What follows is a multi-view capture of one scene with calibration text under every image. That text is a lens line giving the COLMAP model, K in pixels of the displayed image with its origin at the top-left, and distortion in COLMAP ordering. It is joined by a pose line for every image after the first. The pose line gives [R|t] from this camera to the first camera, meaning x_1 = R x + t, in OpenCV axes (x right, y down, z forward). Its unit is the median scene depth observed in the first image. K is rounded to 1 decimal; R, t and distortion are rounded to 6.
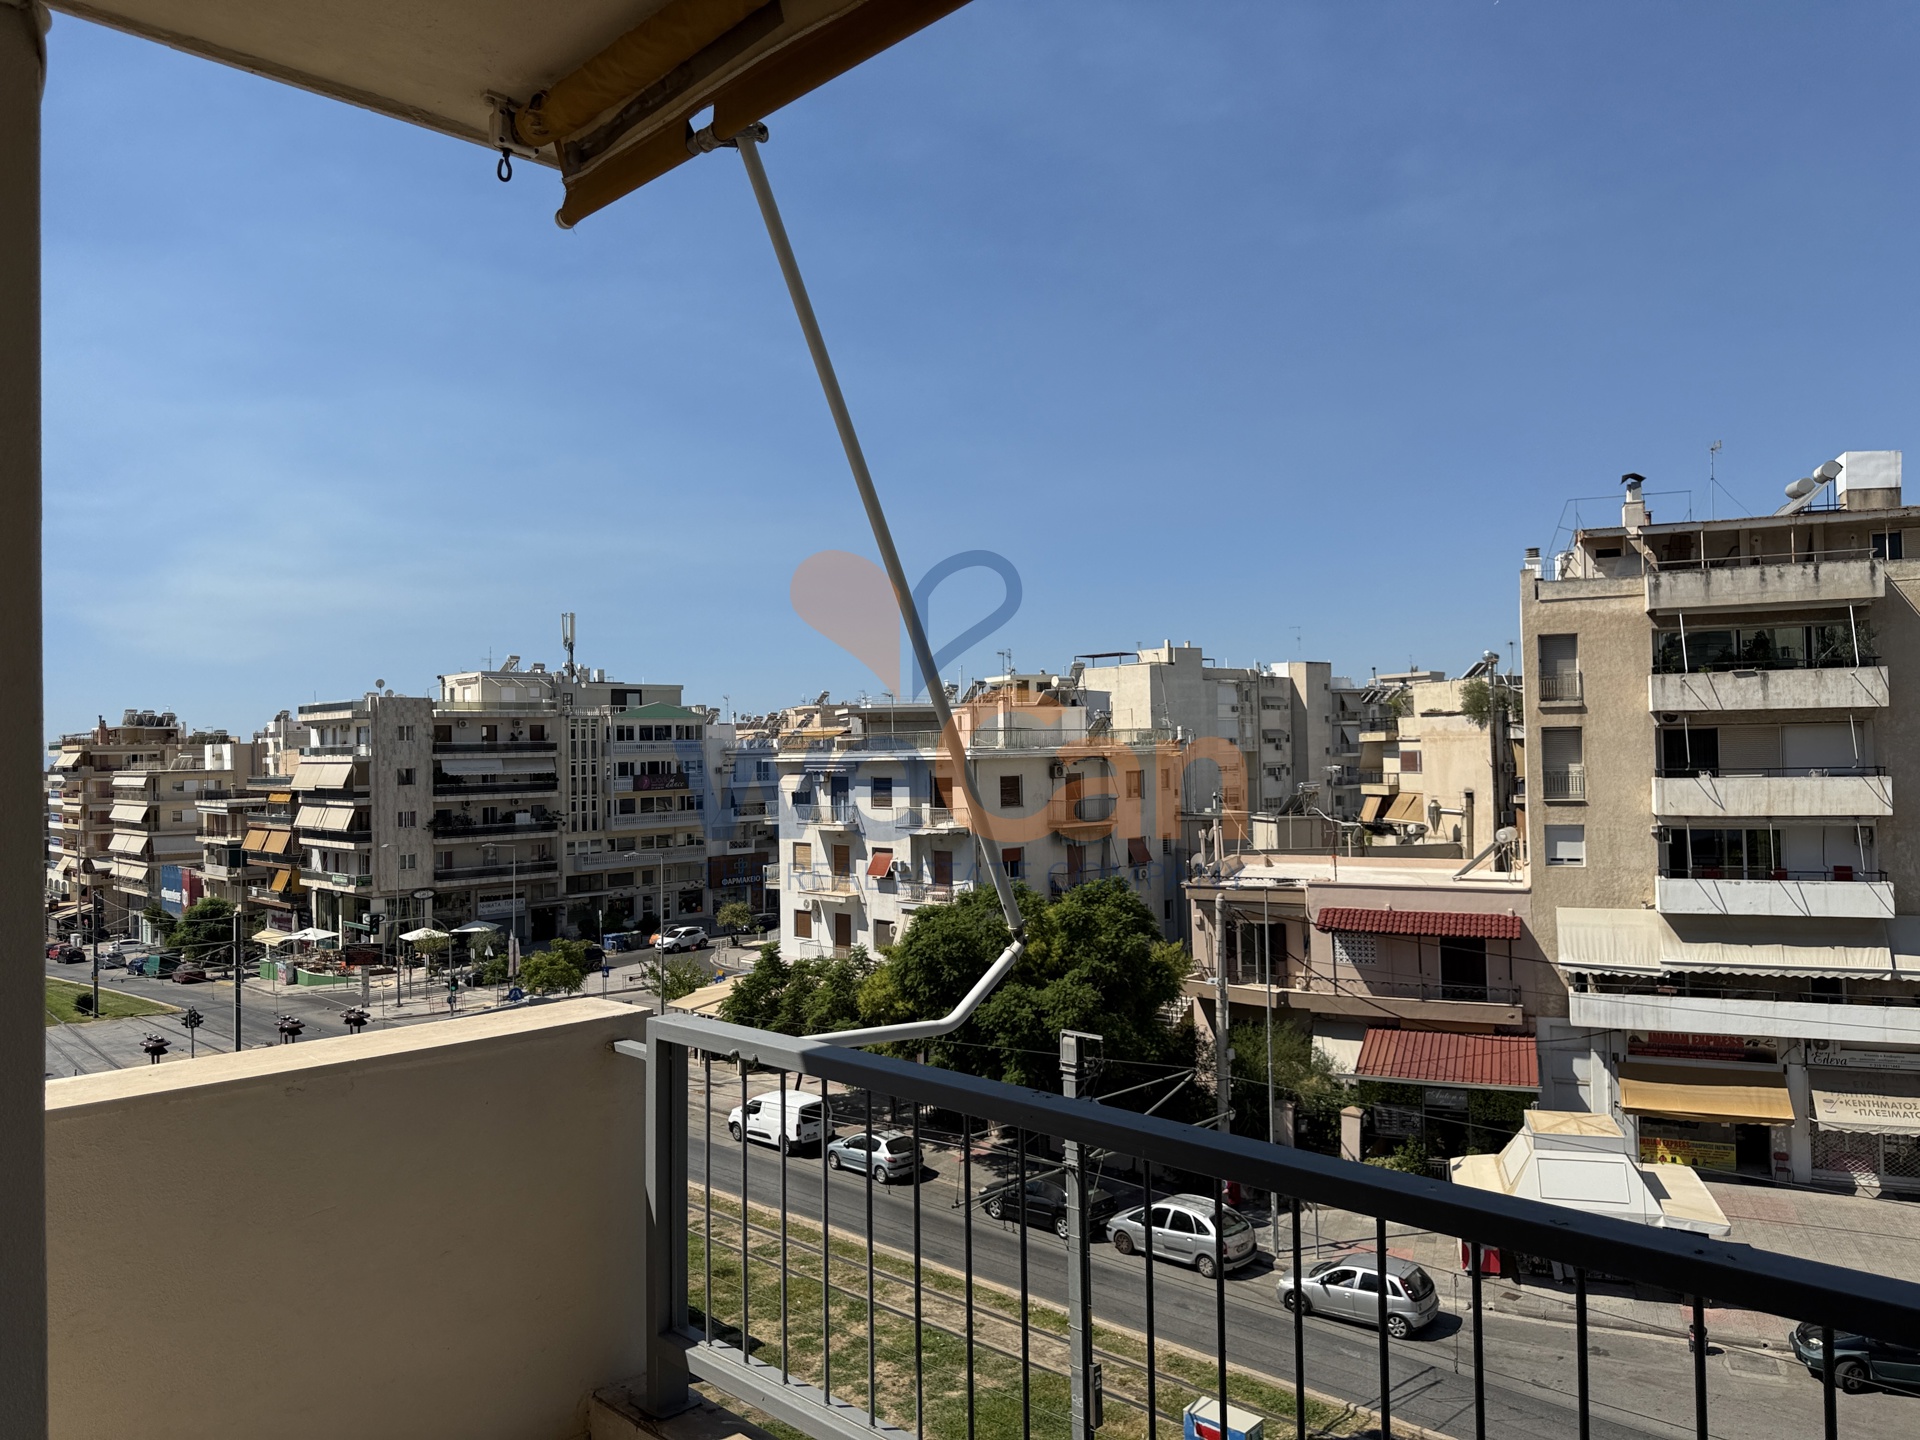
lens RADIAL K [[1352.9, 0, 962.0], [0, 1352.9, 702.4], [0, 0, 1]] dist [0.067609, -0.089392]
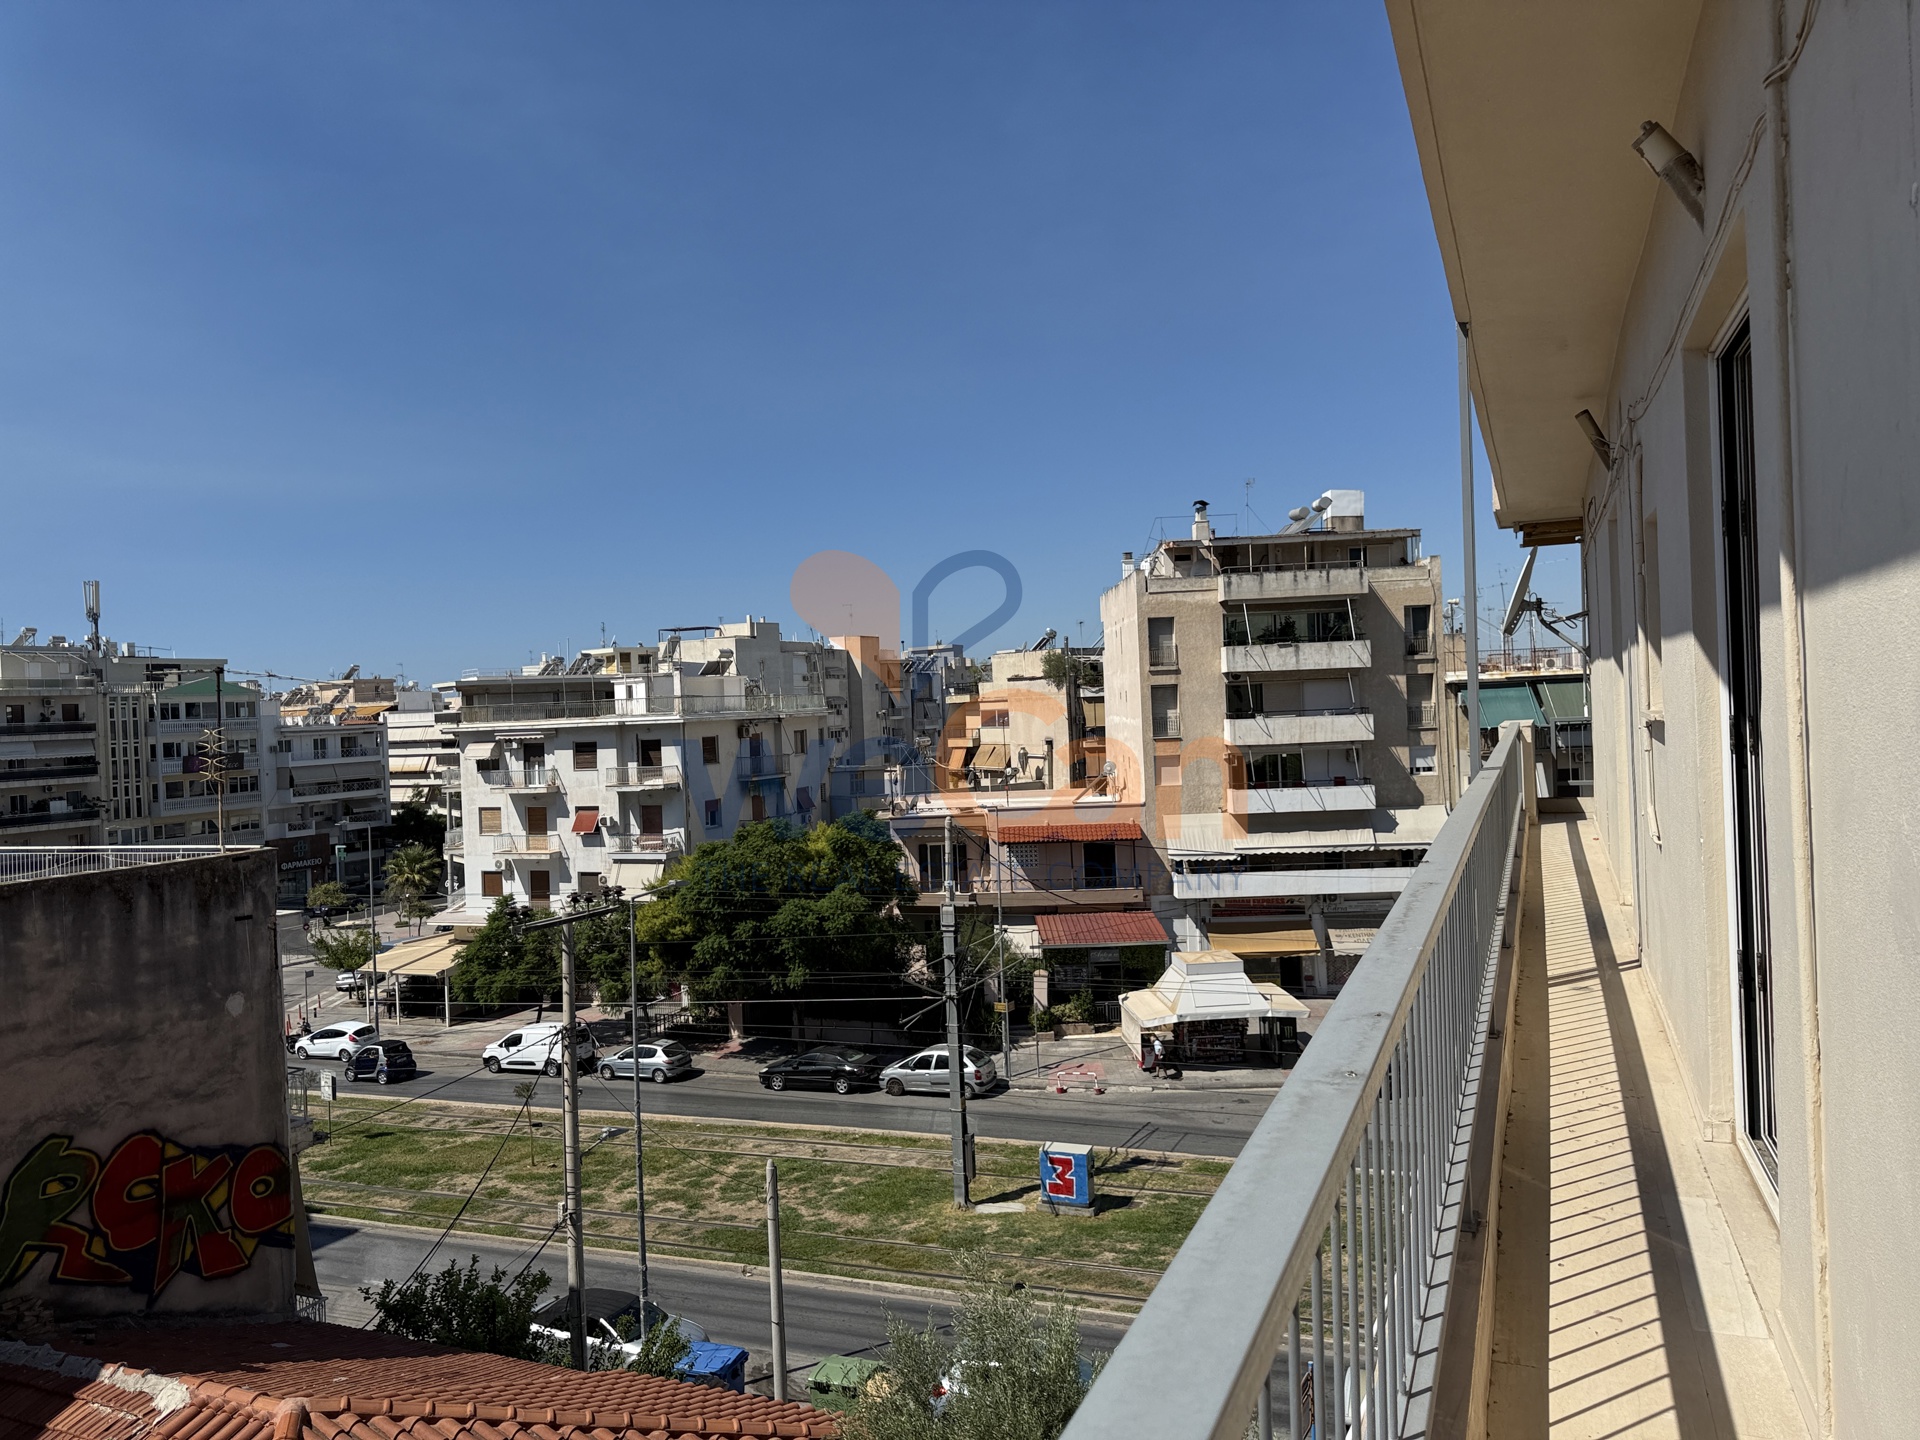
lens RADIAL K [[1352.9, 0, 962.5], [0, 1352.9, 700.3], [0, 0, 1]] dist [0.067609, -0.089392]
pose [[0.924638, -0.017531, 0.380442, -0.199945], [0.010363, 0.999728, 0.020881, 0.002367], [-0.380705, -0.015365, 0.924569, -0.135261]]
